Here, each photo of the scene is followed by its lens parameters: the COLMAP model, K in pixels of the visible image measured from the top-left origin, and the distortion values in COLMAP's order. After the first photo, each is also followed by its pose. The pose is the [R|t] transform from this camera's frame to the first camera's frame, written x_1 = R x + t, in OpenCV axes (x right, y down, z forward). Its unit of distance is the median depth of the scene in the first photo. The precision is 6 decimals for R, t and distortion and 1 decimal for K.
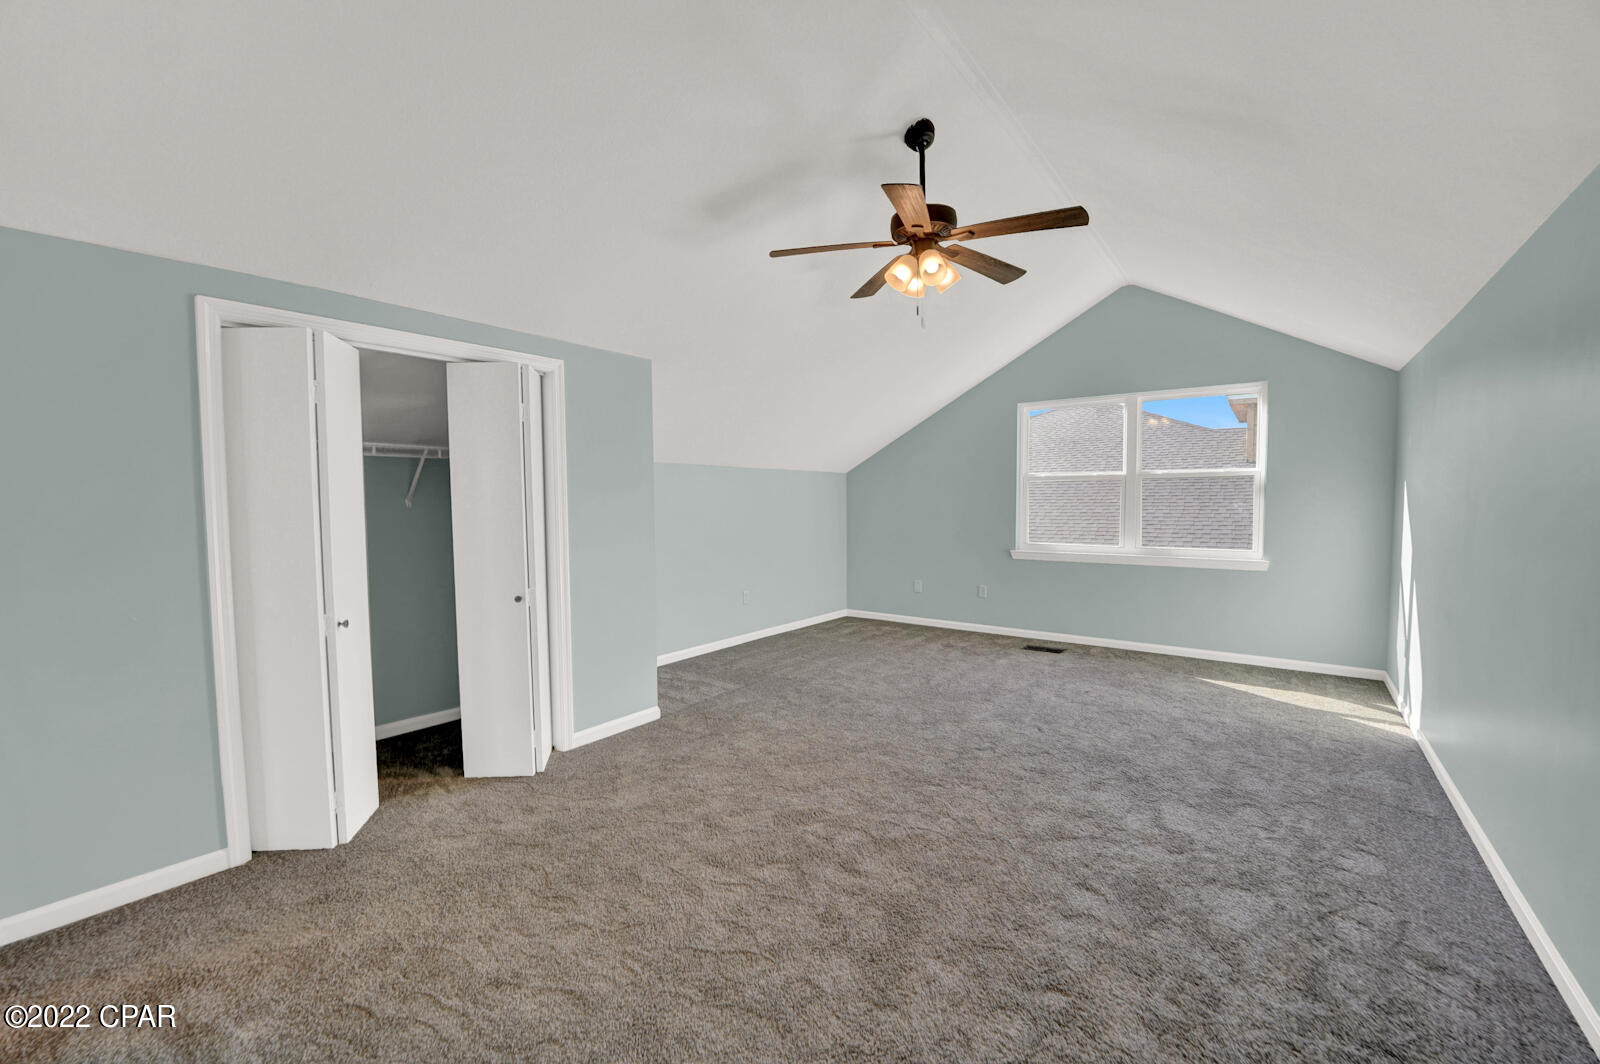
lens RADIAL K [[647.1, 0, 806.0], [0, 647.1, 530.1], [0, 0, 1]] dist [-0.028868, 0.002705]
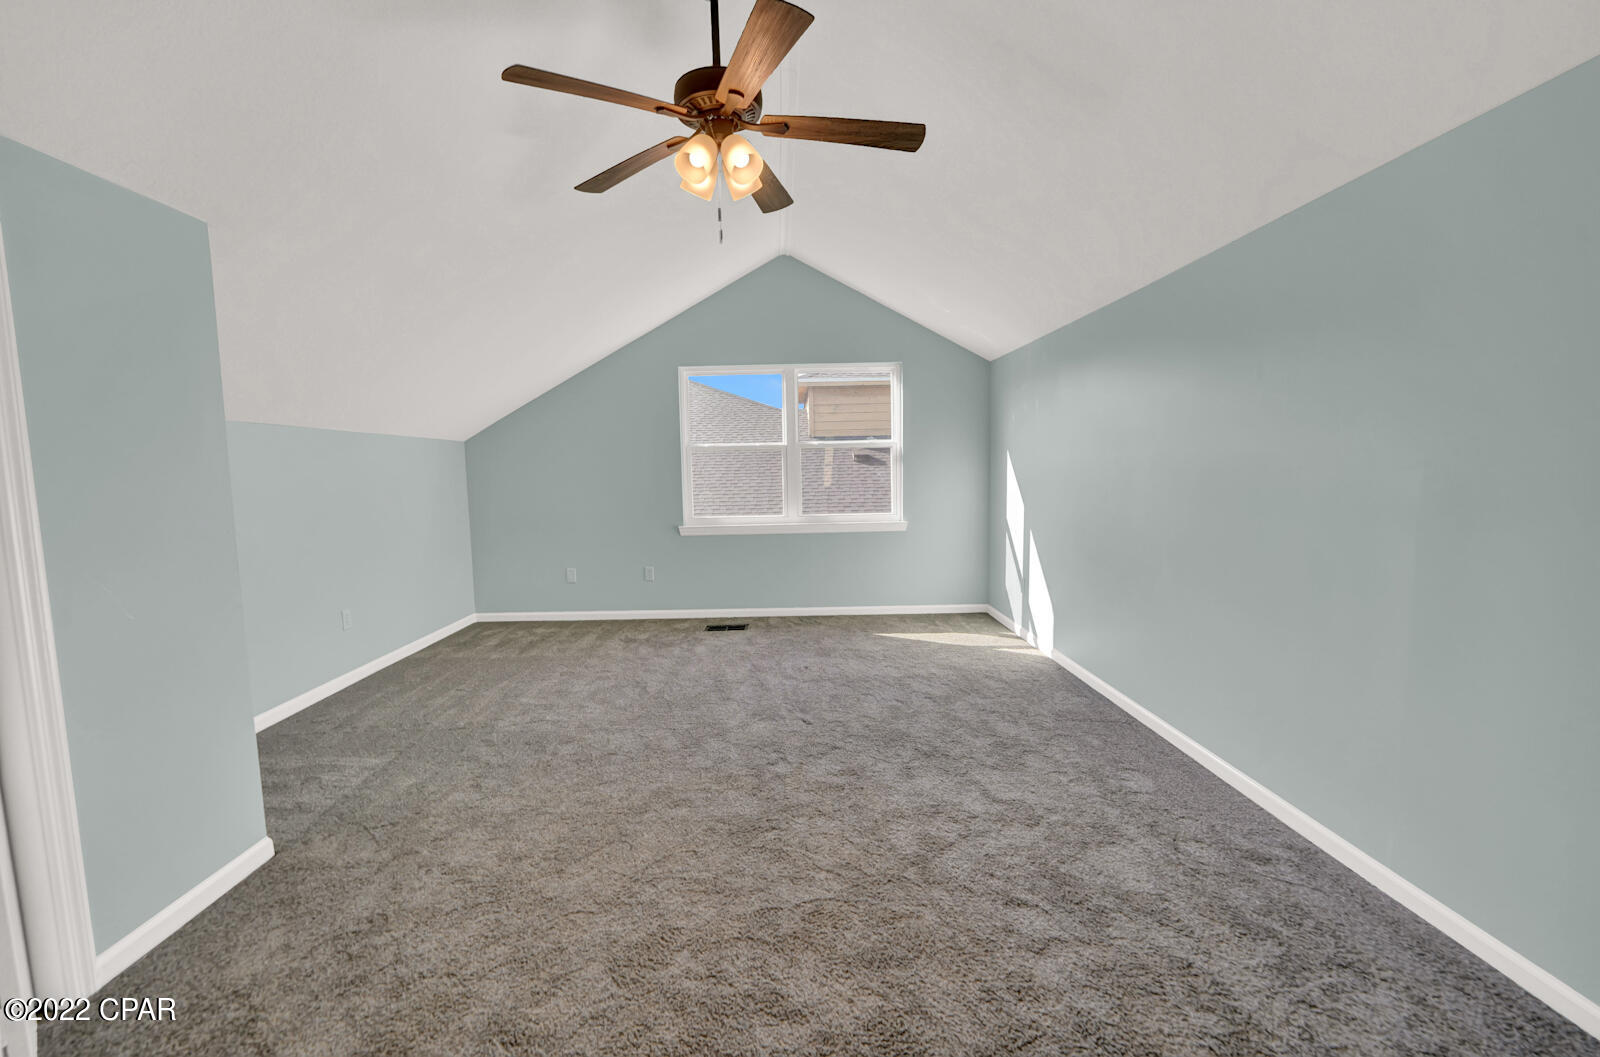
lens RADIAL K [[647.1, 0, 792.8], [0, 647.1, 526.1], [0, 0, 1]] dist [-0.028868, 0.002705]
pose [[0.802556, -0.064922, 0.593033, -0.170204], [0.044692, 0.997811, 0.048752, -0.011749], [-0.594900, -0.012623, 0.803701, 0.268019]]
